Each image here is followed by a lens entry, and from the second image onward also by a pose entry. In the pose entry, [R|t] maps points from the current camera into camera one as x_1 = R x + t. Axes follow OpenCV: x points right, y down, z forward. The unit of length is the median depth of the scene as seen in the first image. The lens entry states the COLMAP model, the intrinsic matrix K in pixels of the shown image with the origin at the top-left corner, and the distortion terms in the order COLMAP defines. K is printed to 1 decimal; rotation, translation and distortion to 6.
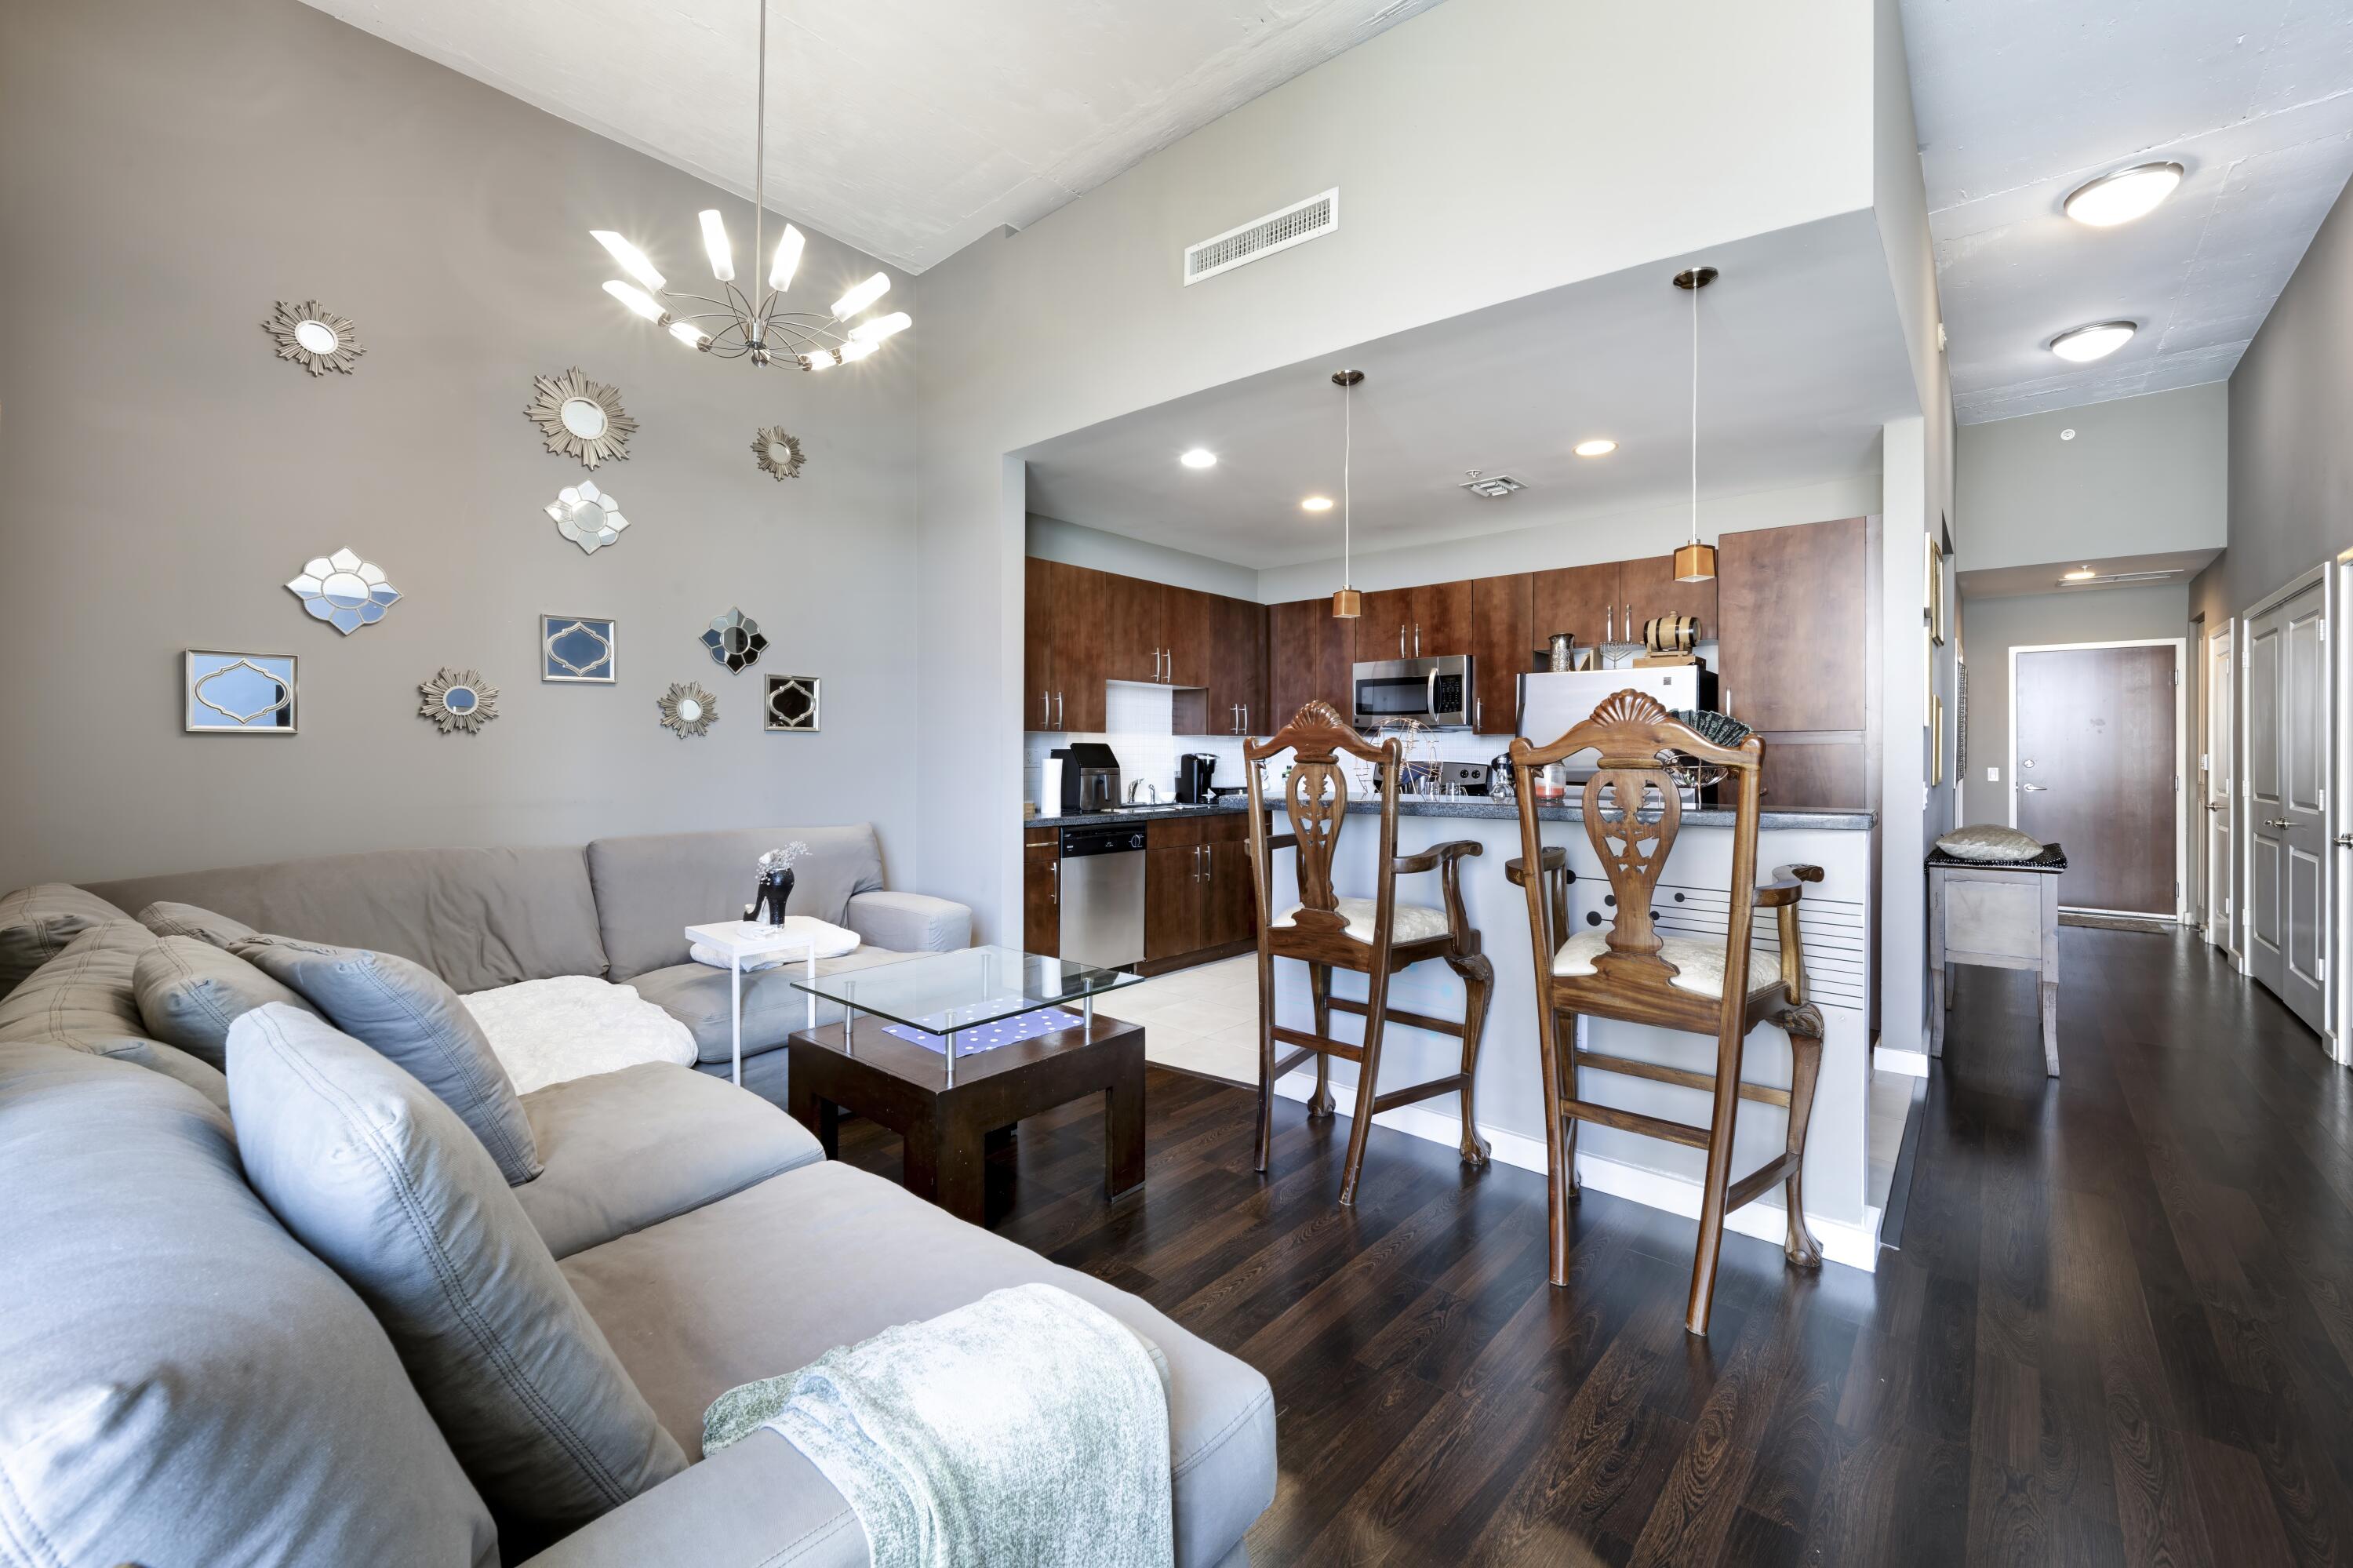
lens RADIAL K [[969.1, 0, 1180.7], [0, 969.1, 763.9], [0, 0, 1]] dist [-0.002940, -0.000880]
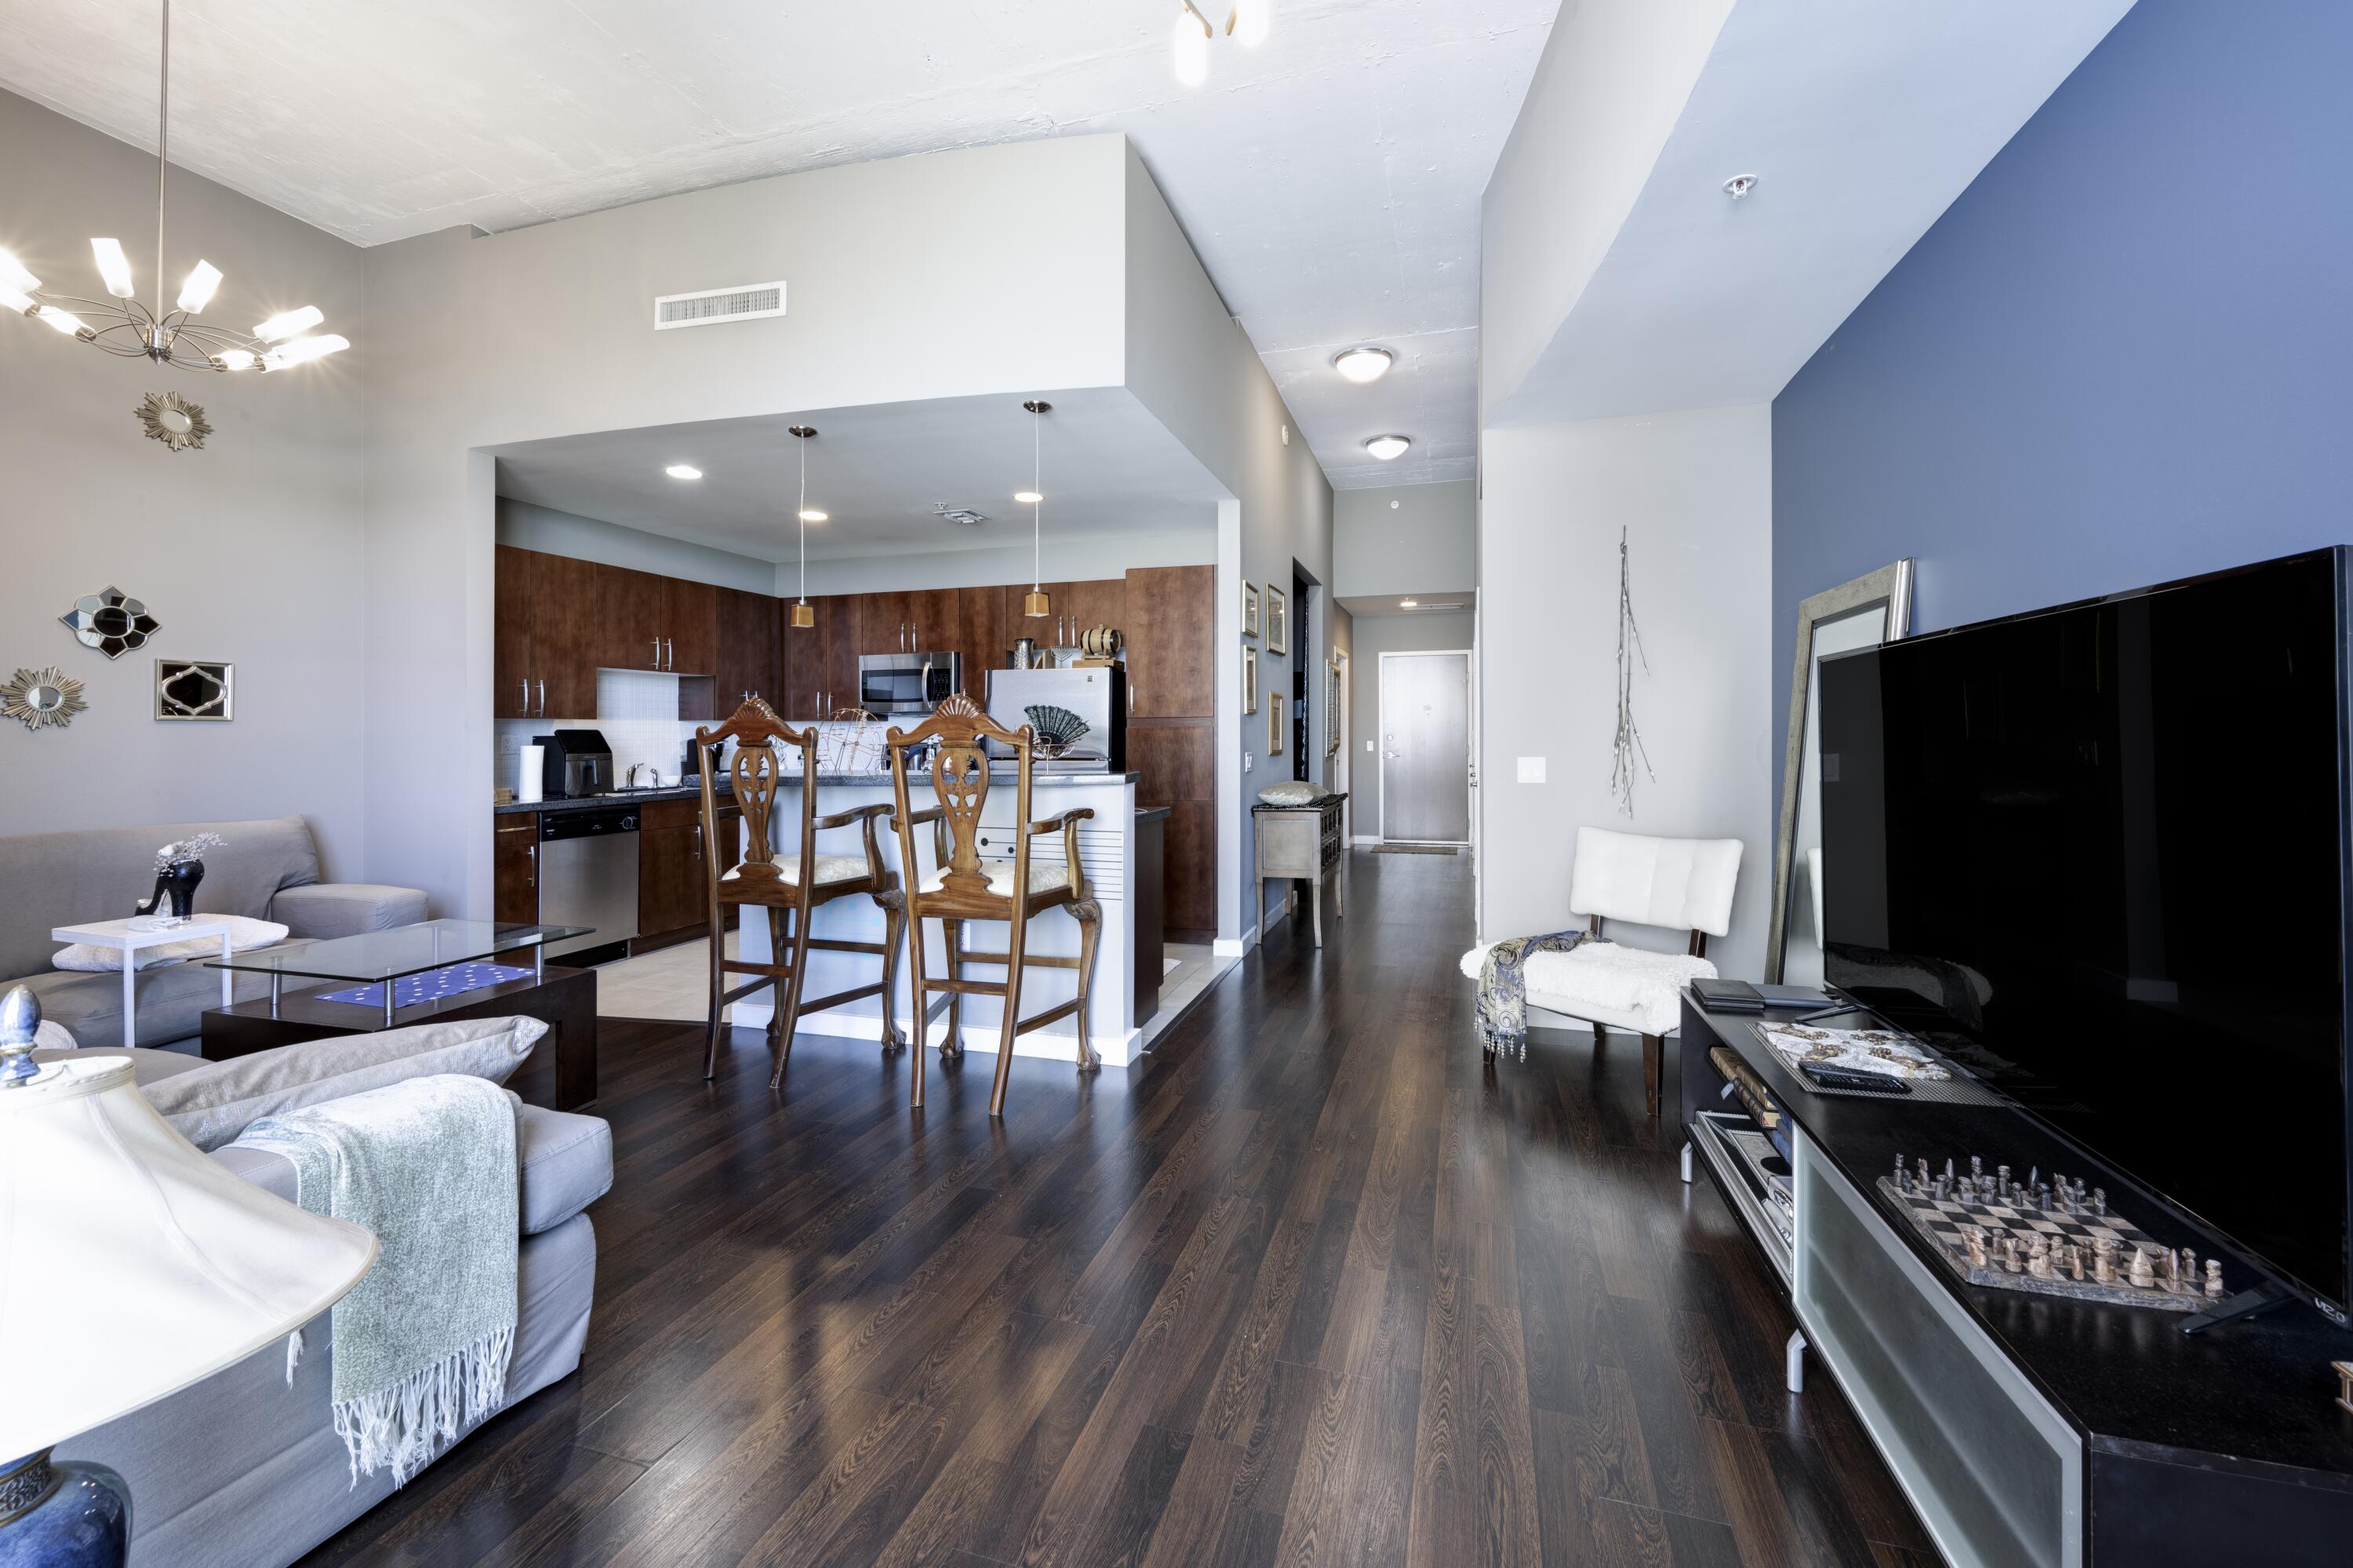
lens RADIAL K [[969.1, 0, 1190.9], [0, 969.1, 728.9], [0, 0, 1]] dist [-0.002940, -0.000880]
pose [[0.907910, -0.008014, 0.419089, 0.097139], [0.014491, 0.999820, -0.012274, -0.000384], [-0.418915, 0.017217, 0.907862, -0.294776]]
